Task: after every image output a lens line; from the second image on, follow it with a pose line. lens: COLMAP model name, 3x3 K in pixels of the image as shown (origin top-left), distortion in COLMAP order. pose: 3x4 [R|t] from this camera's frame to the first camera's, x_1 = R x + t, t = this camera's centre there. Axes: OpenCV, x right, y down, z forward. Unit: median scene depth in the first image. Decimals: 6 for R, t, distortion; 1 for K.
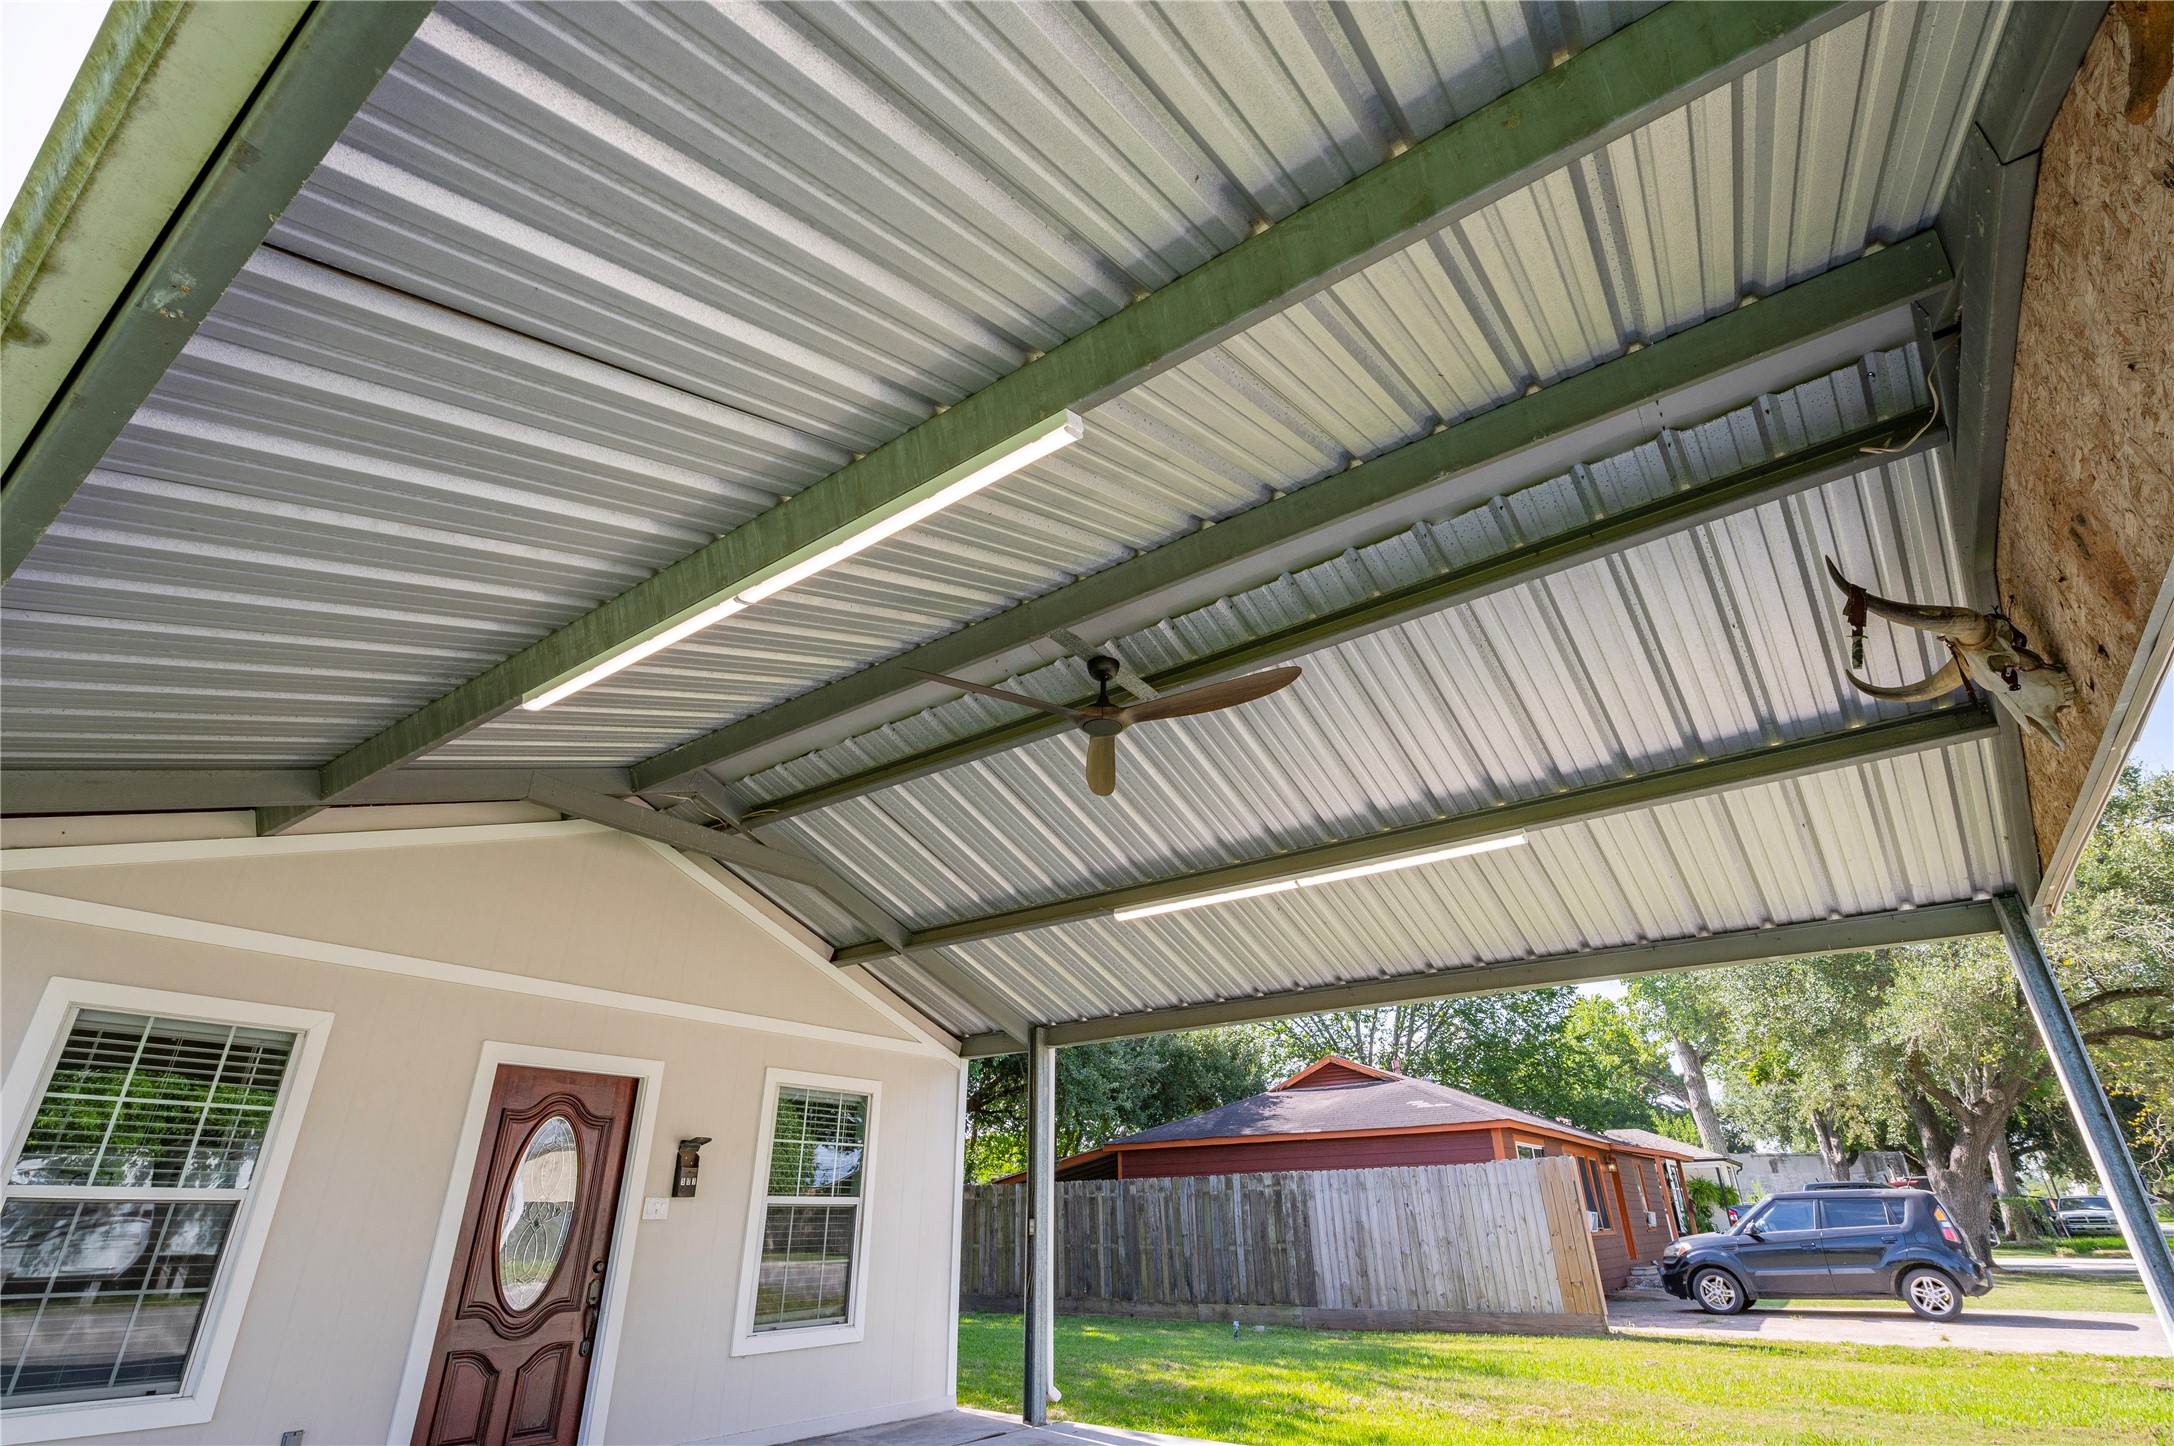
lens RADIAL K [[1018.7, 0, 1095.0], [0, 1018.7, 714.9], [0, 0, 1]] dist [-0.004221, -0.000418]
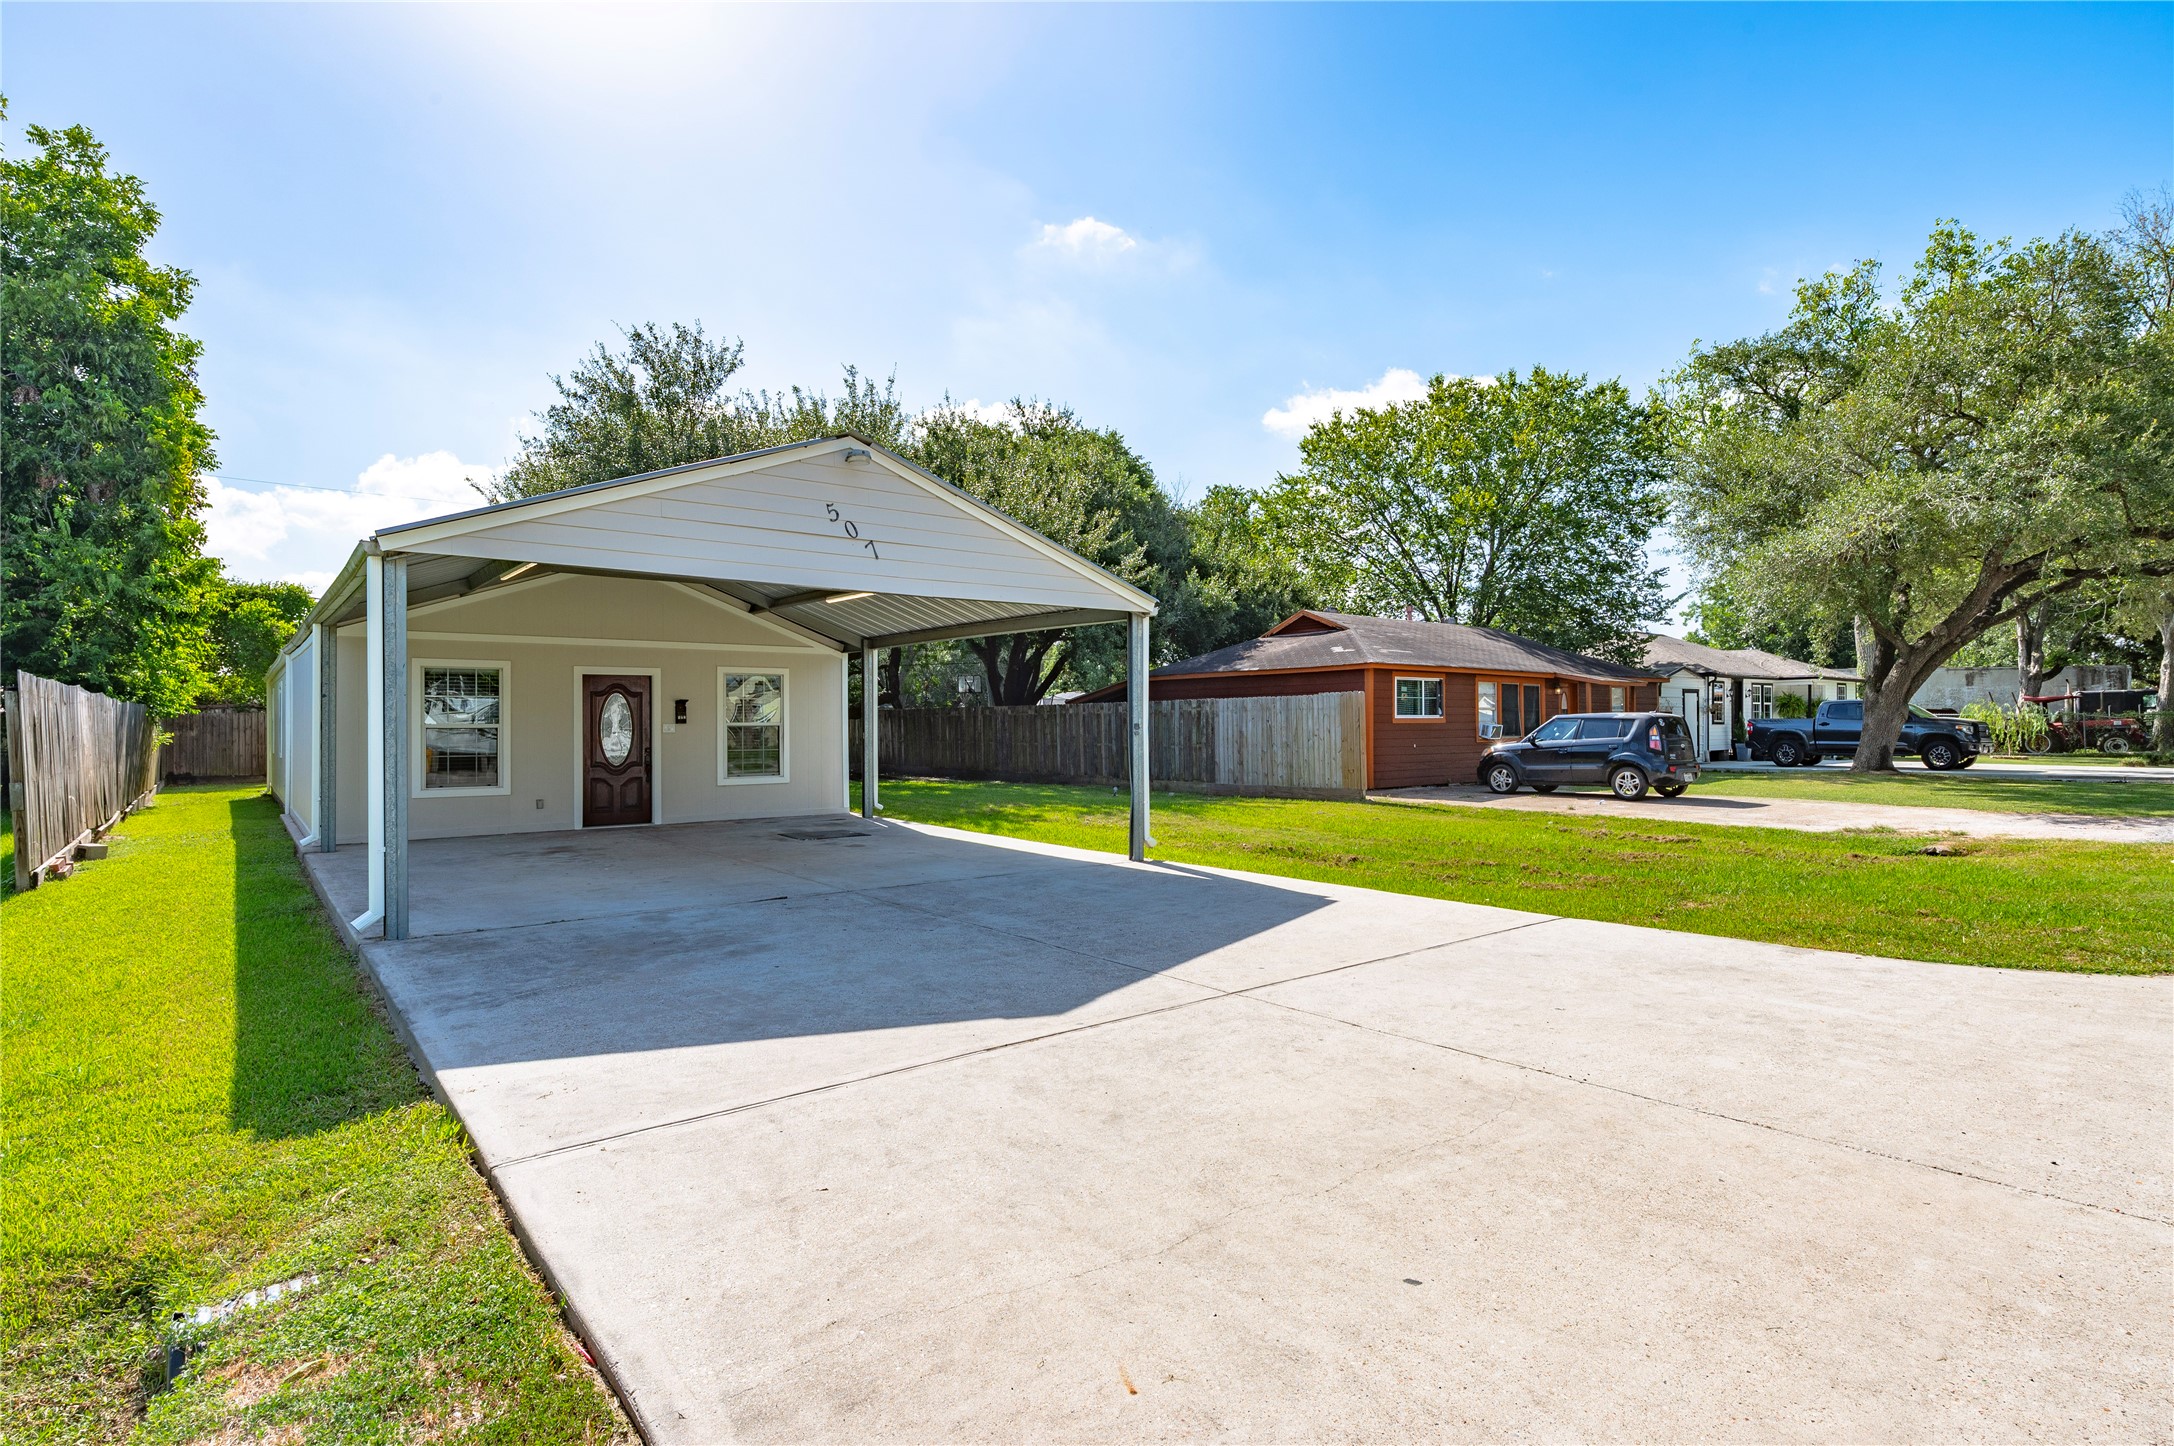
lens RADIAL K [[1070.0, 0, 1082.0], [0, 1070.0, 721.9], [0, 0, 1]] dist [-0.001230, -0.000532]
pose [[0.960997, 0.004192, -0.276528, 0.506379], [0.119381, 0.895642, 0.428454, -0.202120], [0.249467, -0.444755, 0.860209, -0.375467]]
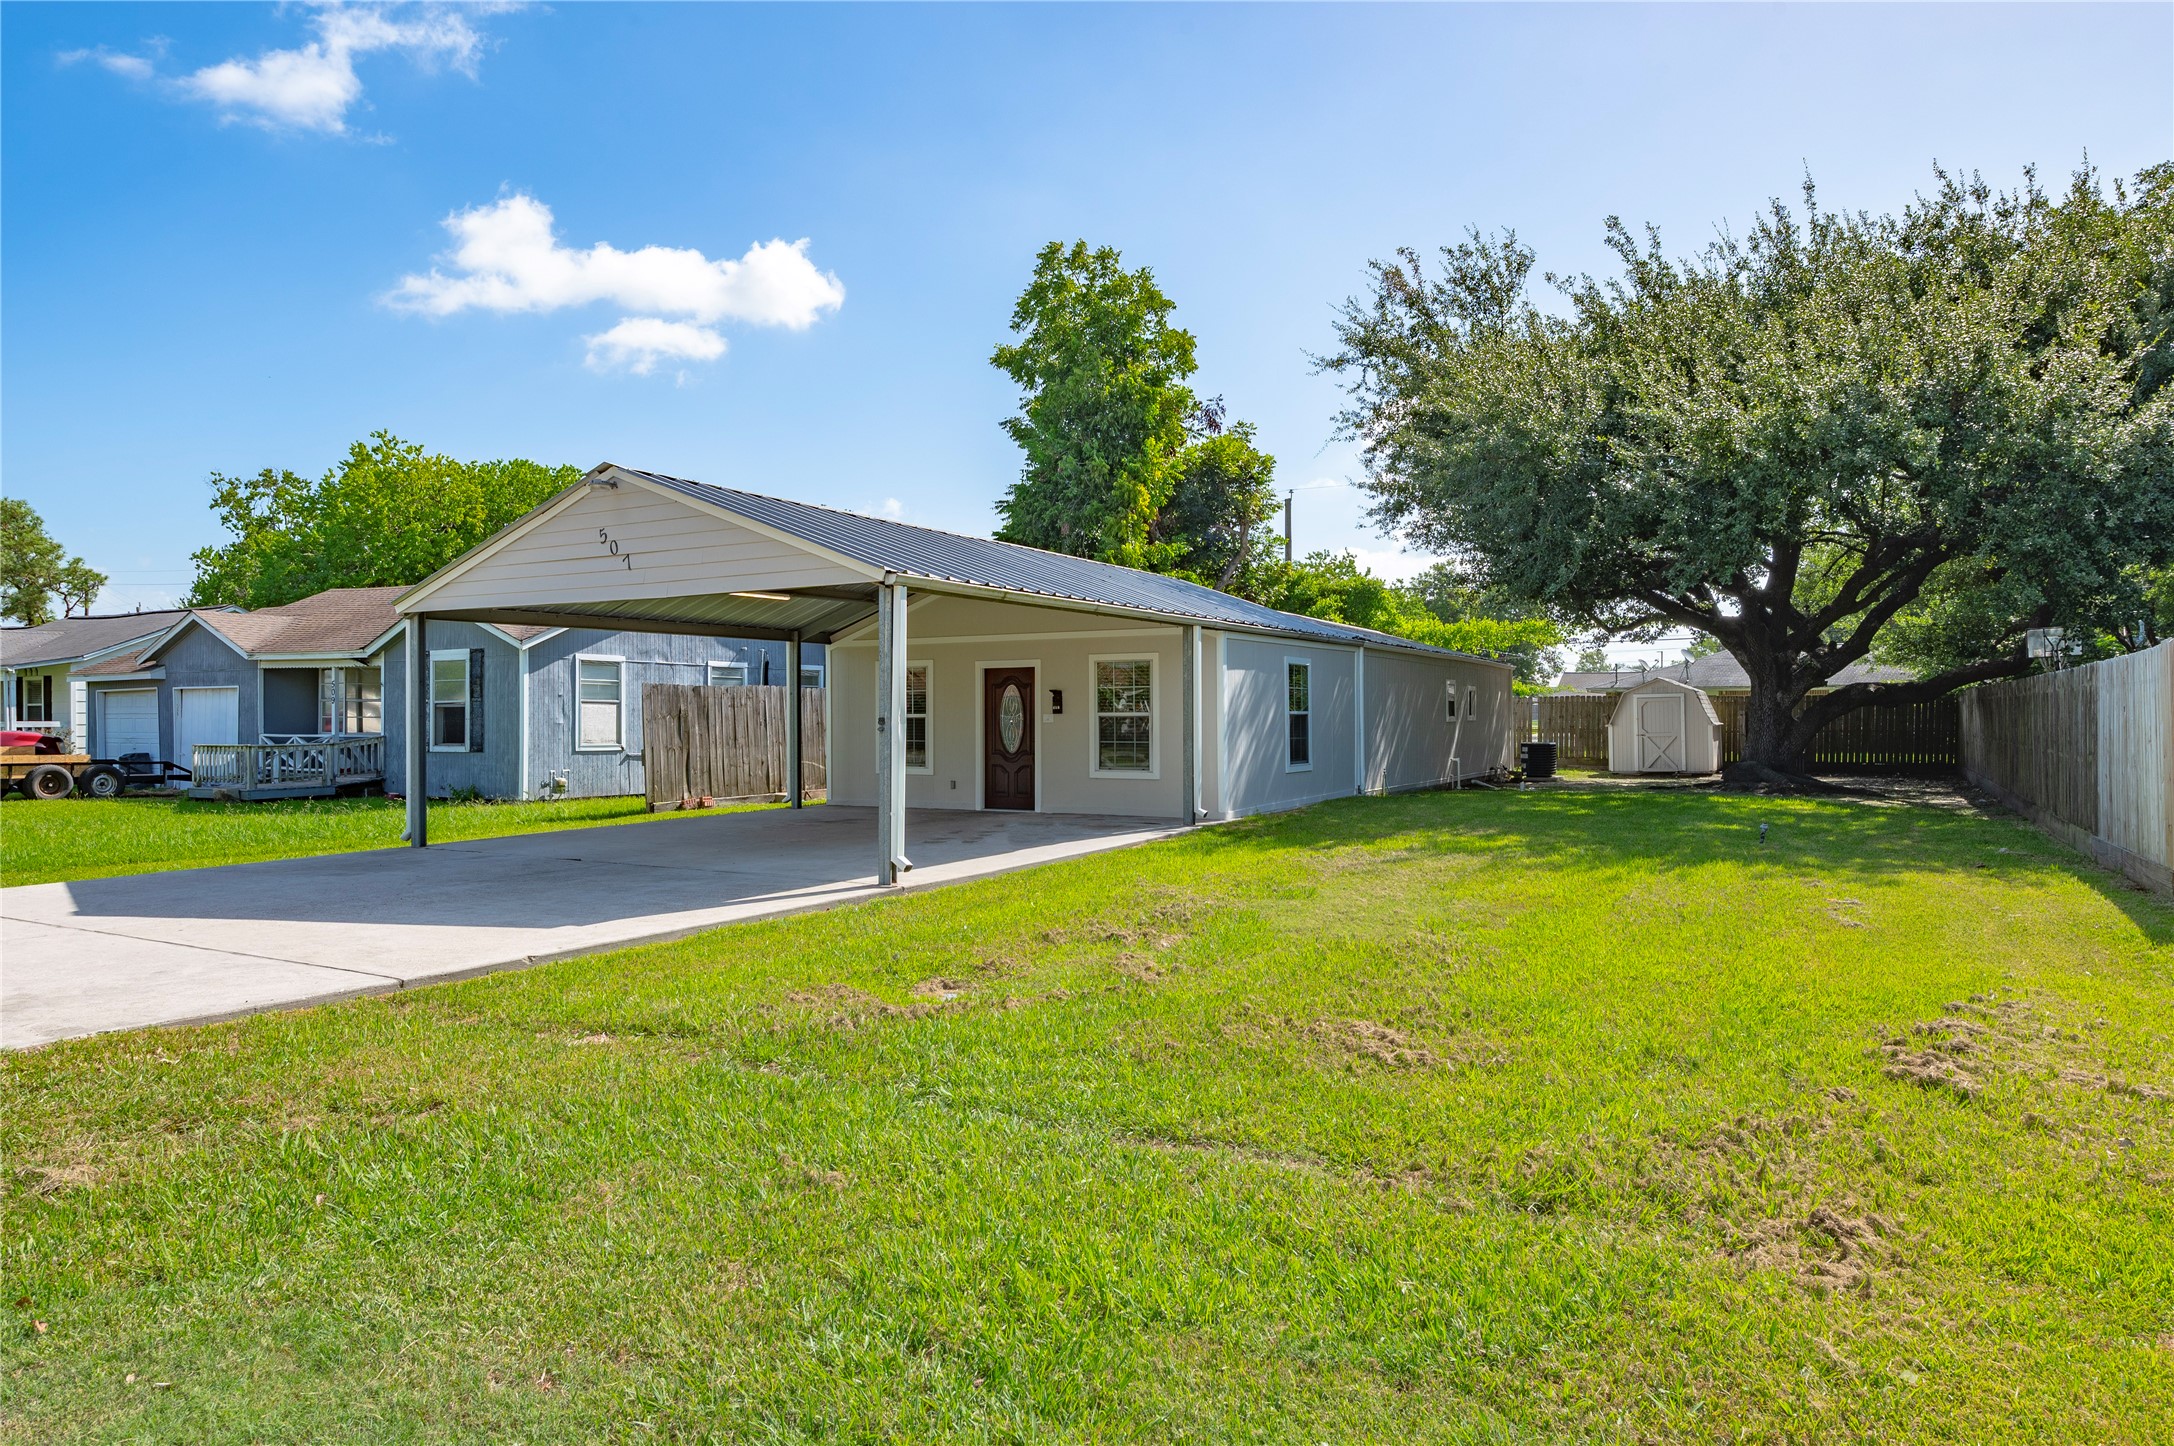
lens RADIAL K [[1311.8, 0, 1087.0], [0, 1311.8, 723.0], [0, 0, 1]] dist [0.002967, -0.000402]
pose [[0.119687, 0.014509, -0.992706, 1.146229], [0.444092, 0.893503, 0.066602, 0.149075], [0.887951, -0.448824, 0.100498, 0.344696]]
